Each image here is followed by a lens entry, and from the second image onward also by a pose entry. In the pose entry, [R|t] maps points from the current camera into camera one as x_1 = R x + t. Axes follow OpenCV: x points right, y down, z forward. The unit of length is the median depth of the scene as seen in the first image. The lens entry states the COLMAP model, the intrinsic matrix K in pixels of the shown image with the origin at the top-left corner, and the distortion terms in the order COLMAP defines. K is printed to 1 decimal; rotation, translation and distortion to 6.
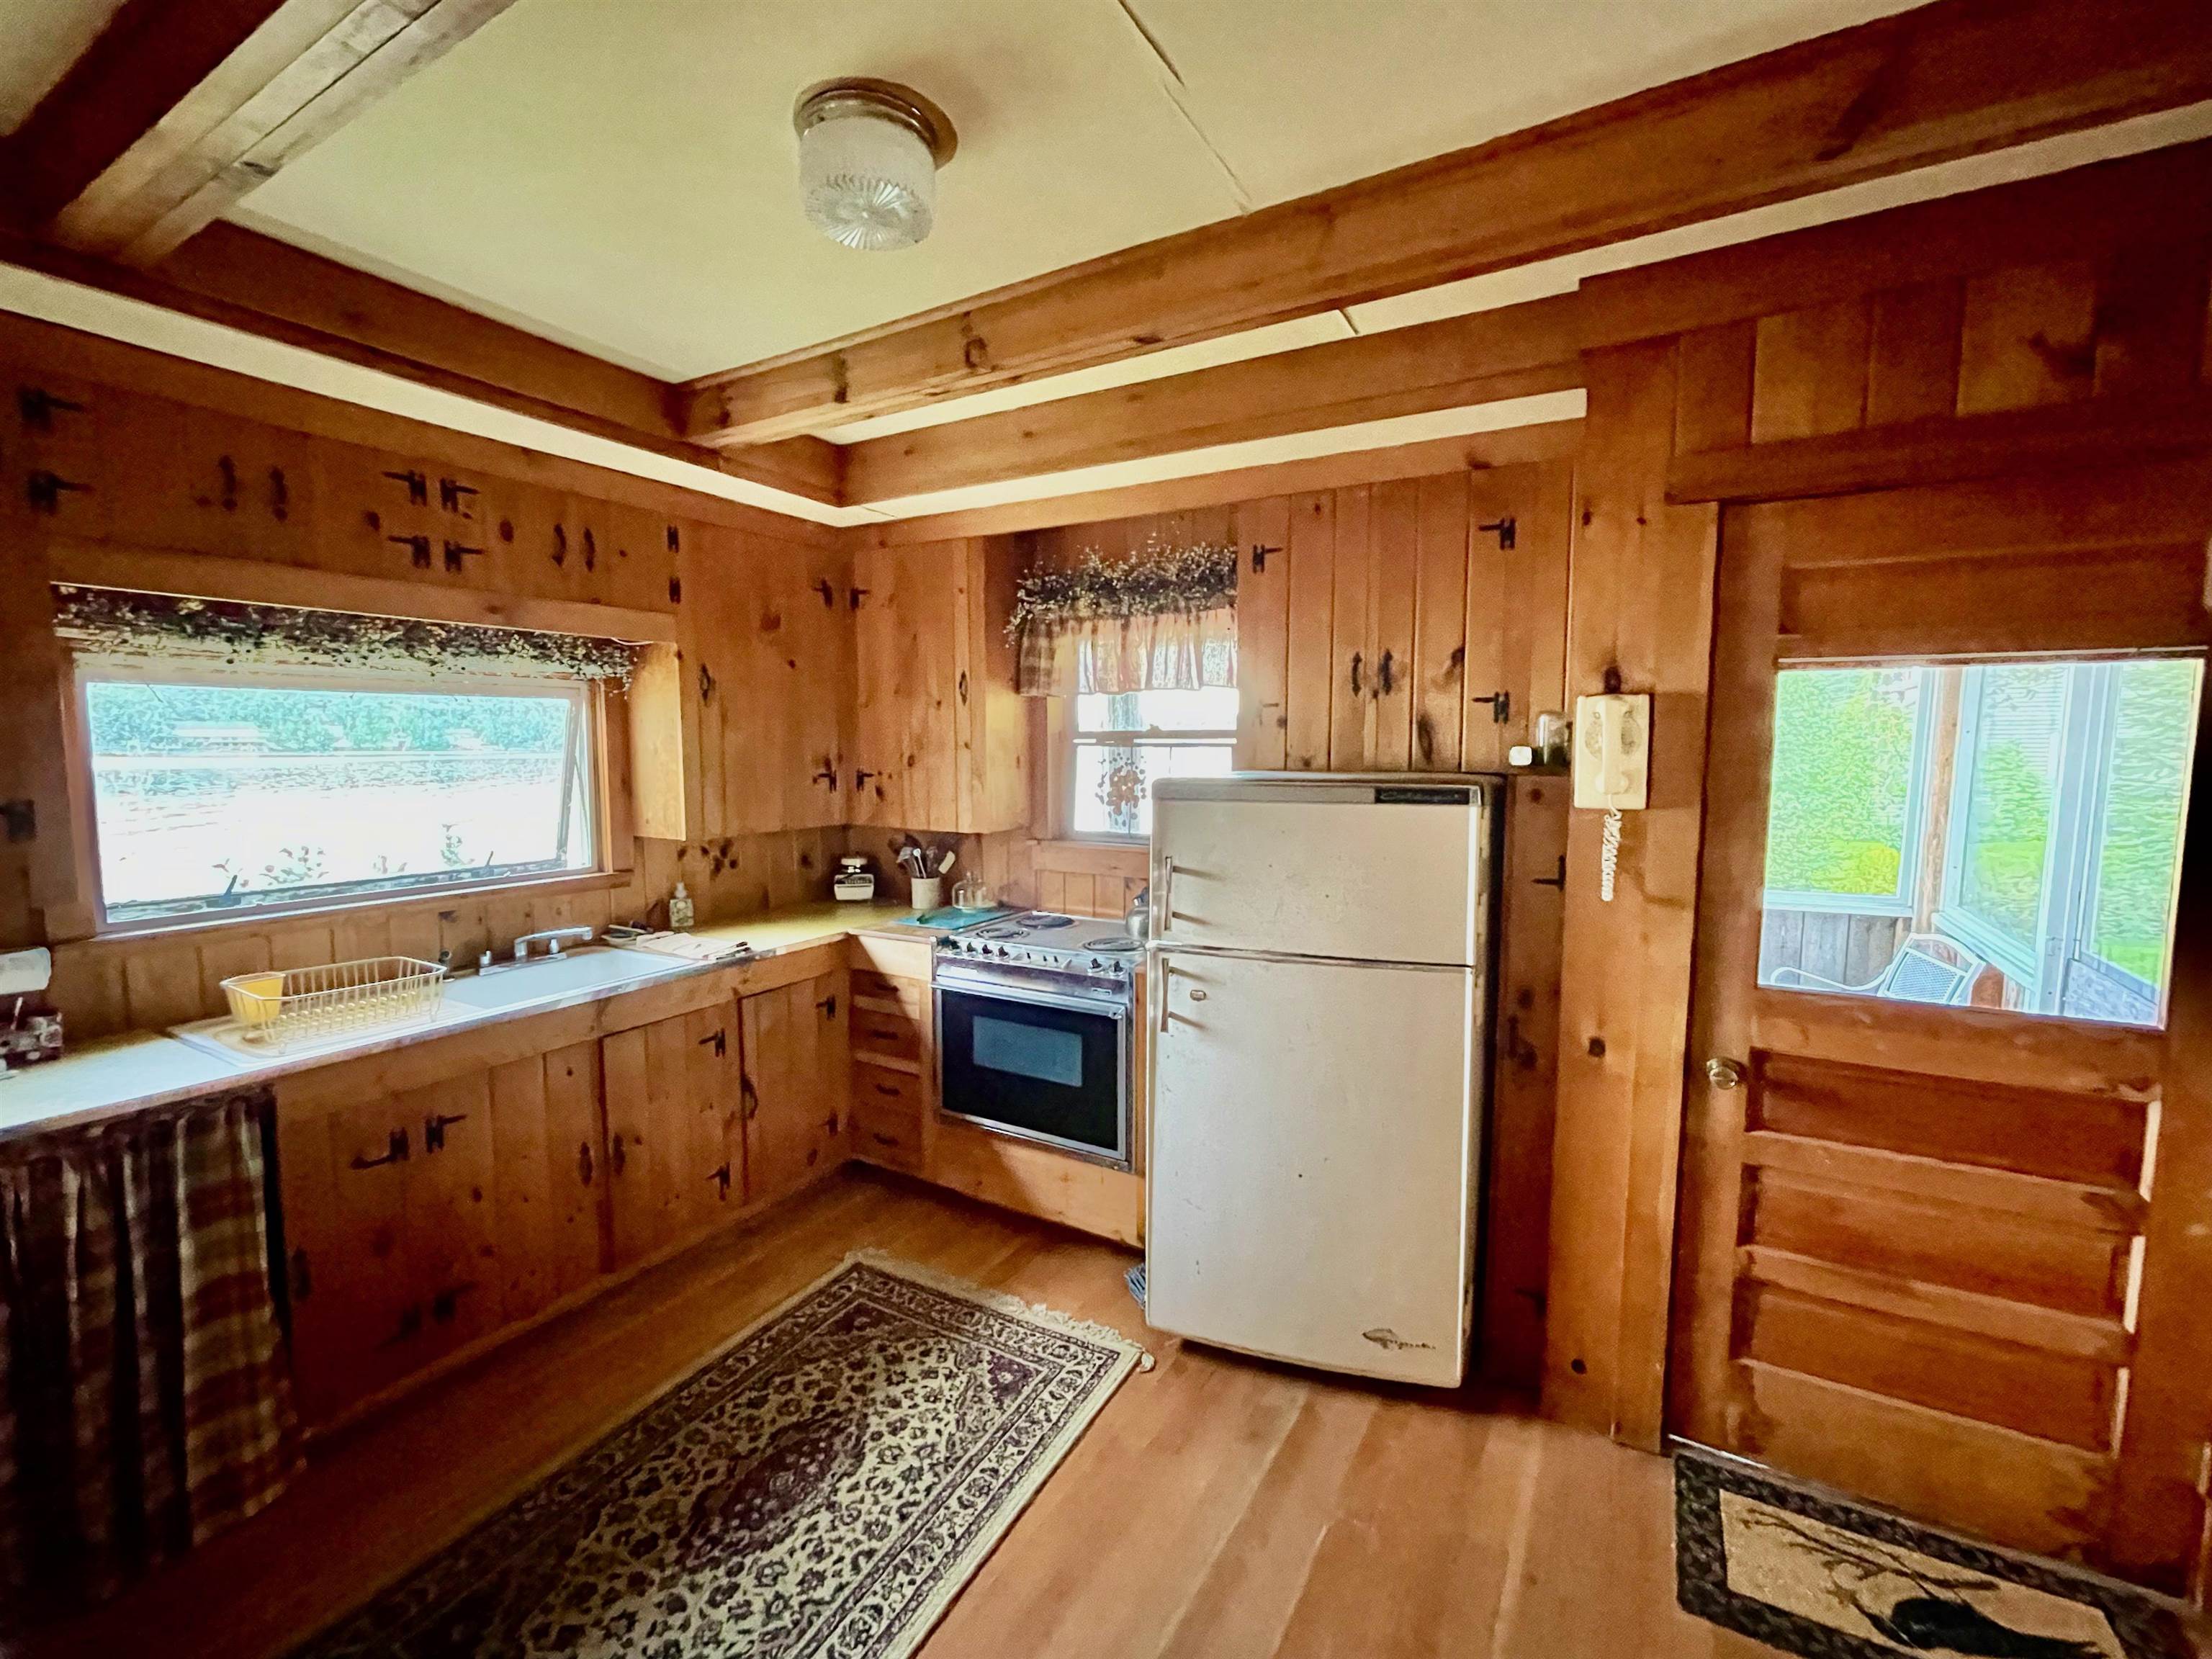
lens RADIAL K [[928.5, 0, 1106.0], [0, 928.5, 829.5], [0, 0, 1]] dist [0.015789, -0.000131]
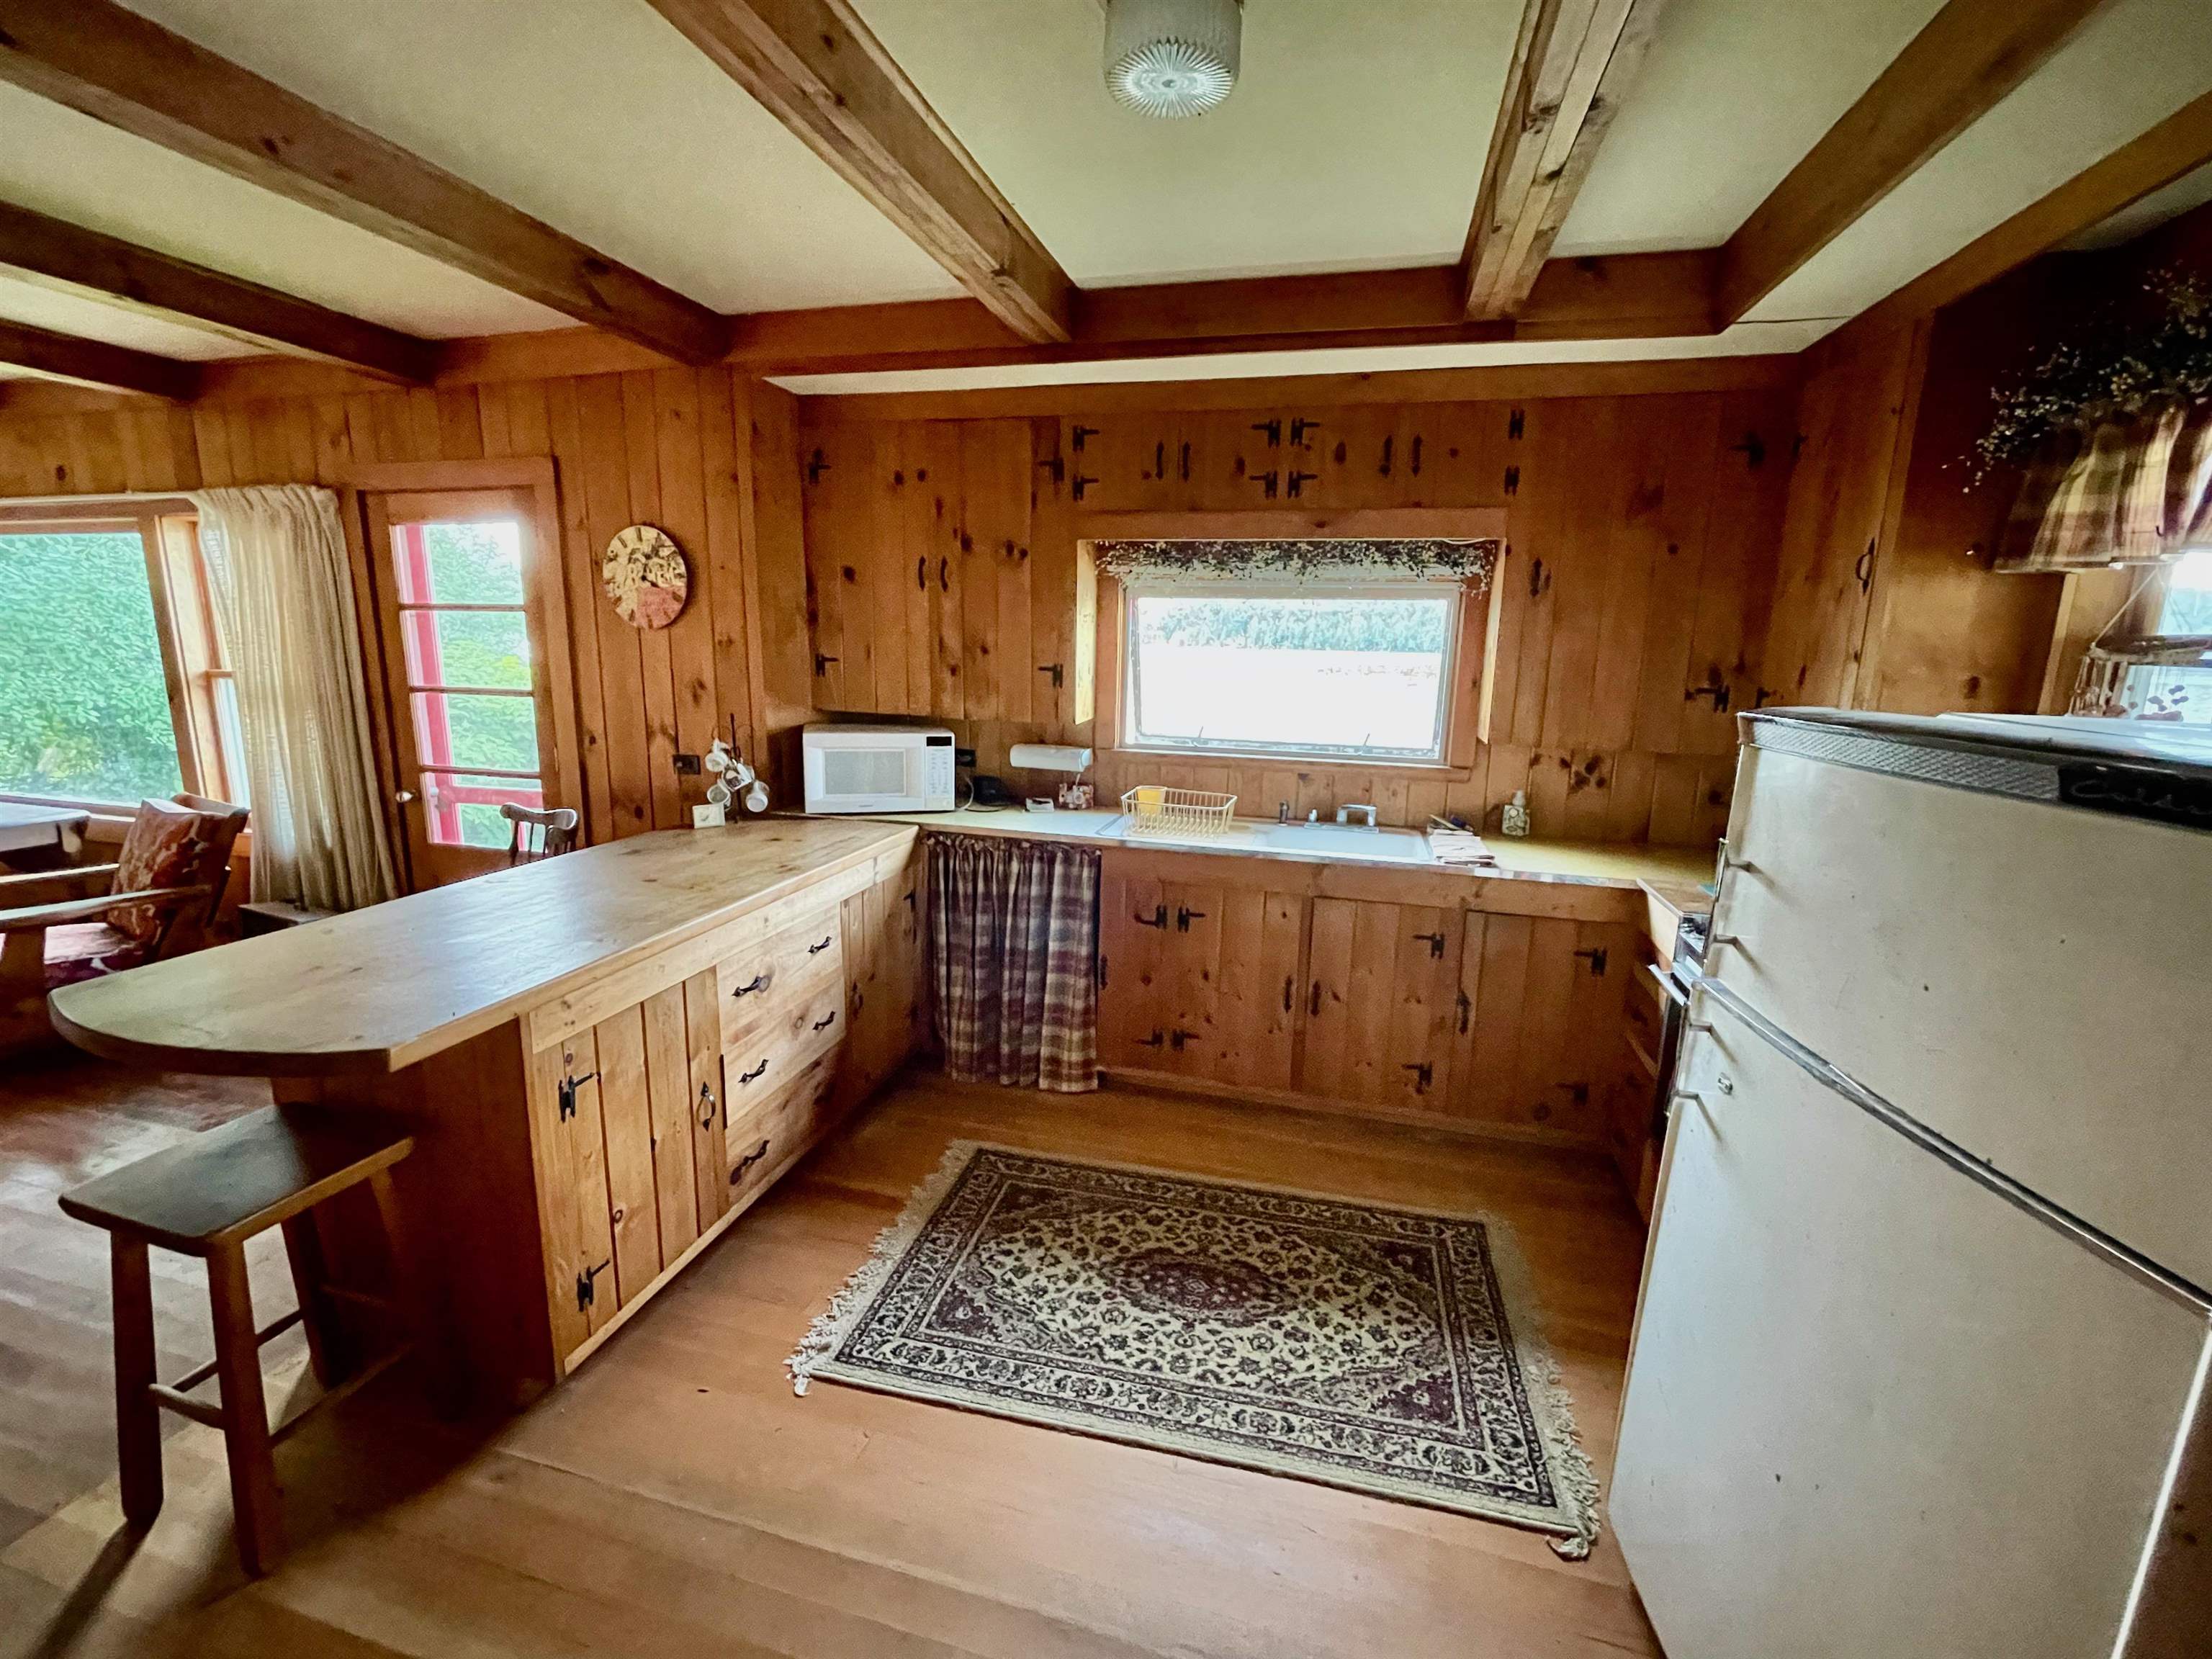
lens RADIAL K [[938.1, 0, 1113.4], [0, 938.1, 825.4], [0, 0, 1]] dist [-0.021753, -0.000029]
pose [[0.284936, 0.197784, -0.937919, 0.553921], [-0.114336, 0.978508, 0.171609, -0.040734], [0.951703, 0.058340, 0.301426, 0.493600]]
